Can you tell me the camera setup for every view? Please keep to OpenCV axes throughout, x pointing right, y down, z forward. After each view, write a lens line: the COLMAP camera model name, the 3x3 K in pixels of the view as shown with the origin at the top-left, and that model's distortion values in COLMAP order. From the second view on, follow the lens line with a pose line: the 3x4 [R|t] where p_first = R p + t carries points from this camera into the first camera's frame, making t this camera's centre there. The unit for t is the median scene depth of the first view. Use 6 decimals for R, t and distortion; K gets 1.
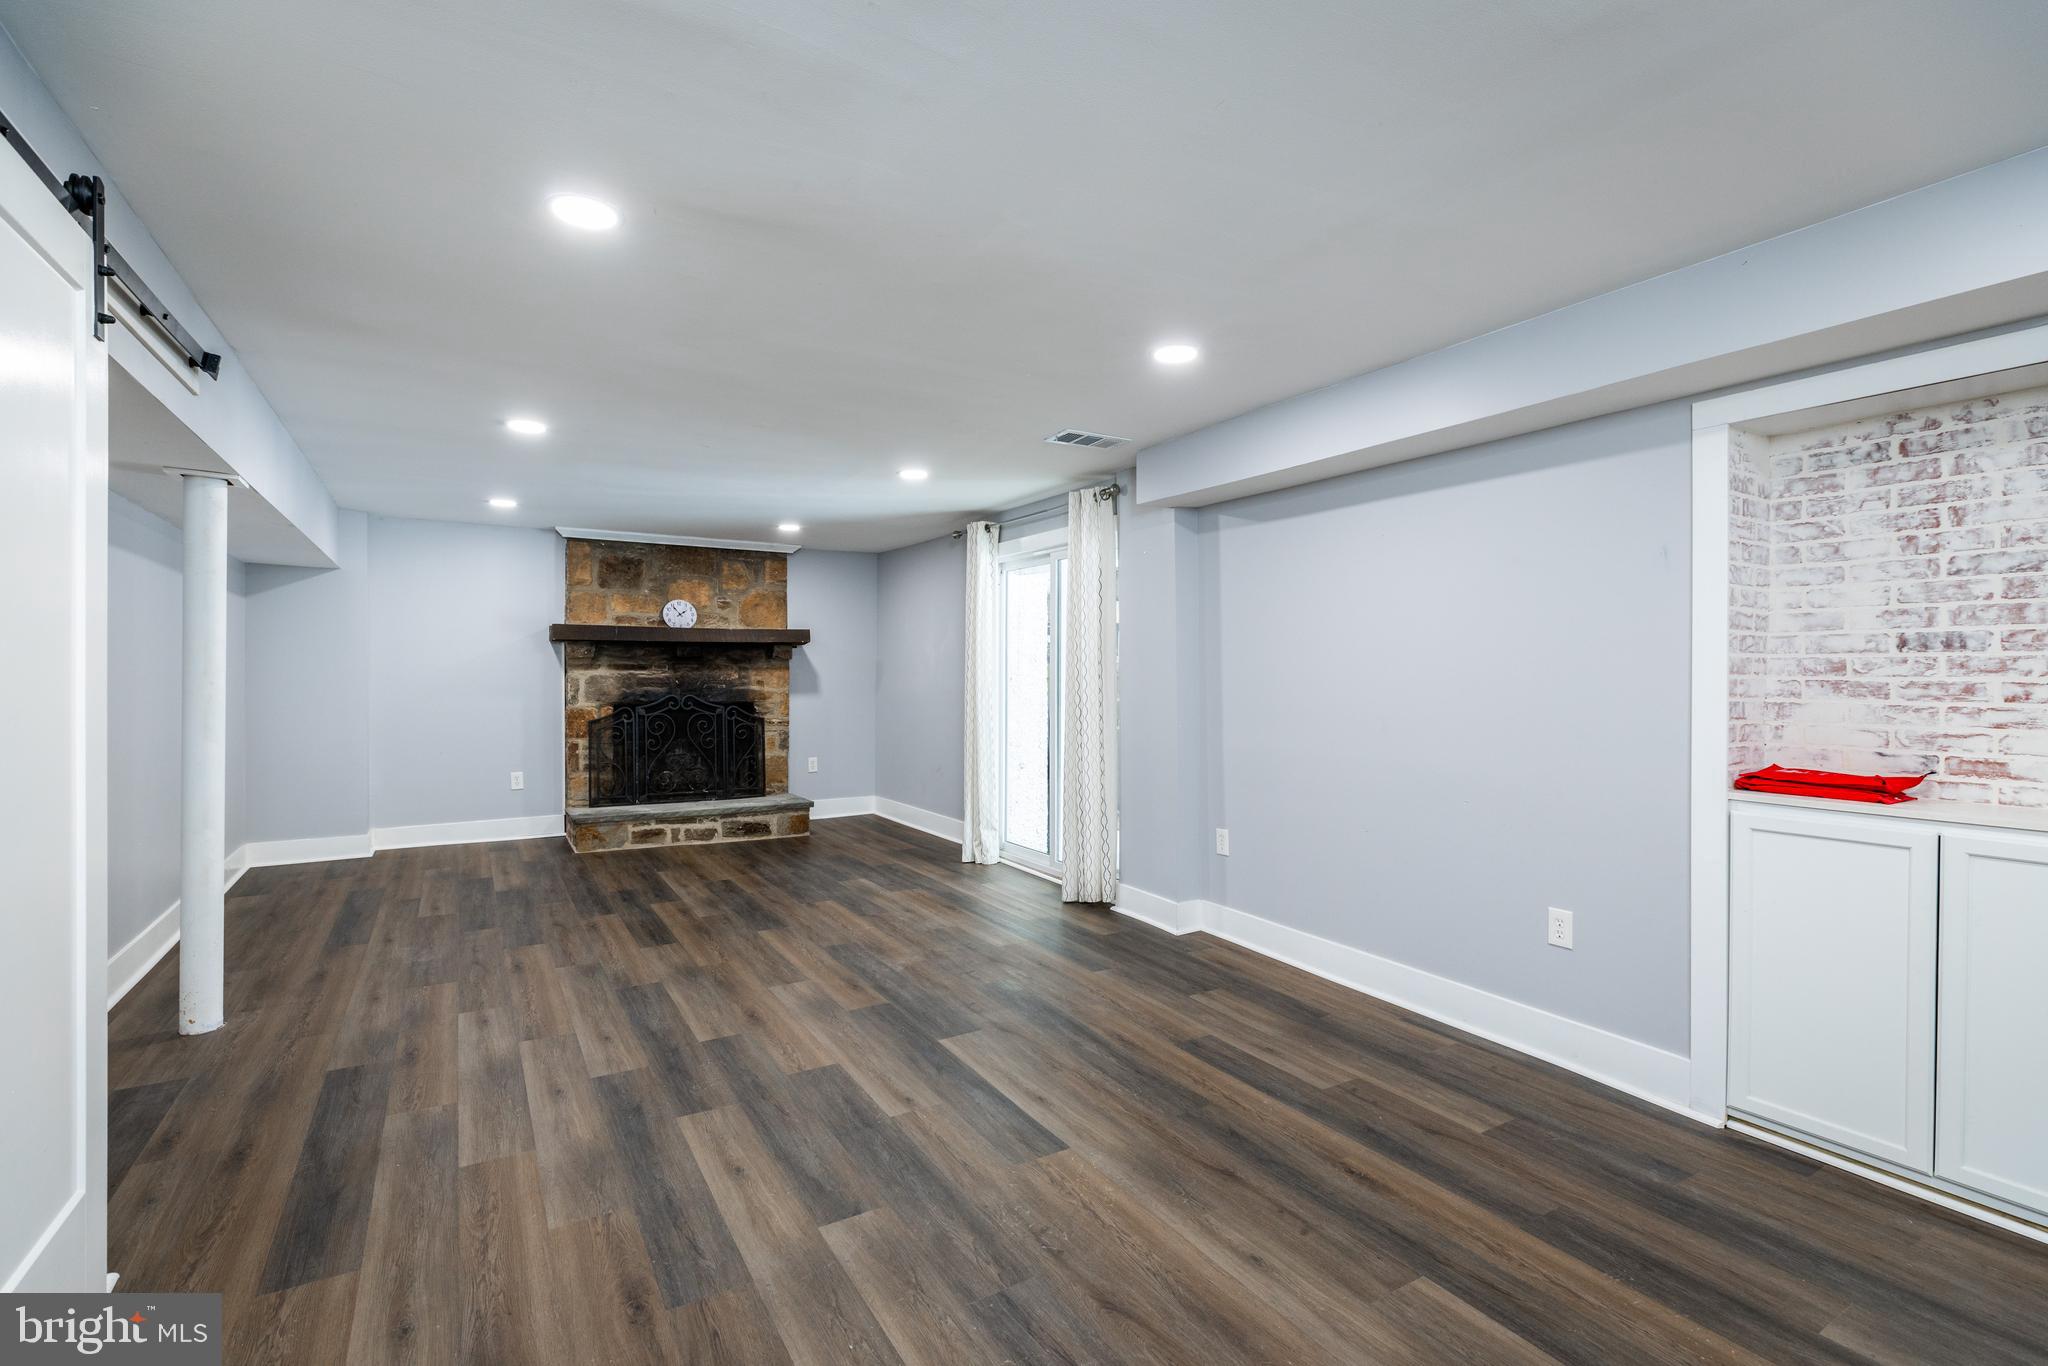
lens RADIAL K [[920.1, 0, 1027.5], [0, 920.1, 683.6], [0, 0, 1]] dist [0.003391, 0.000251]
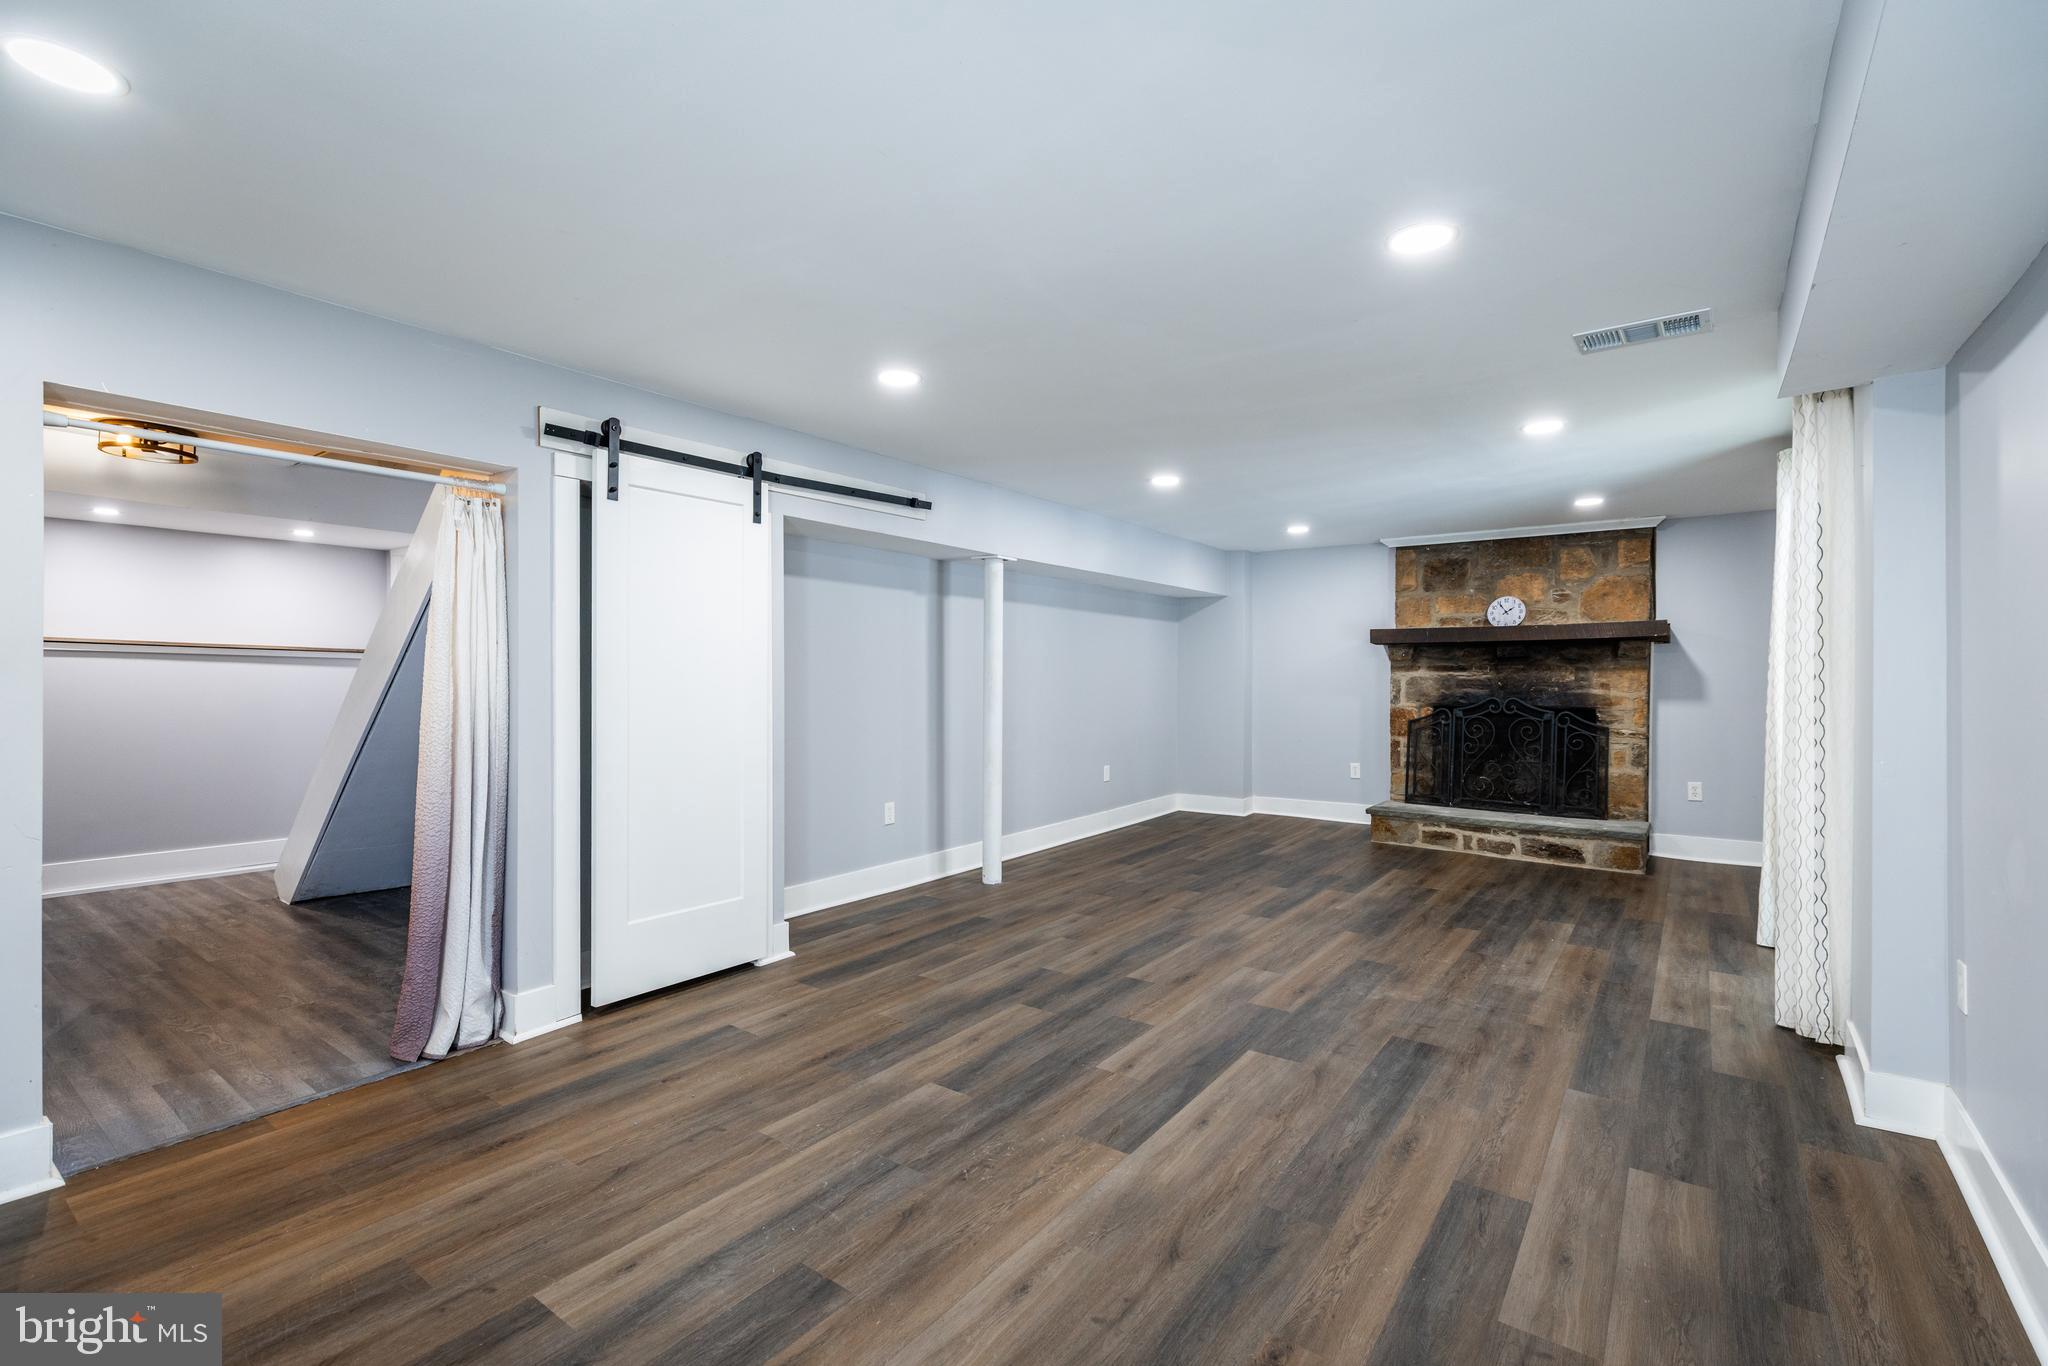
lens RADIAL K [[940.9, 0, 1024.0], [0, 940.9, 683.0], [0, 0, 1]] dist [0.004675, 0.000603]
pose [[0.367632, 0.006623, -0.929948, 0.560777], [-0.012285, 0.999922, 0.002265, 0.001982], [0.929890, 0.010591, 0.367685, 0.315064]]
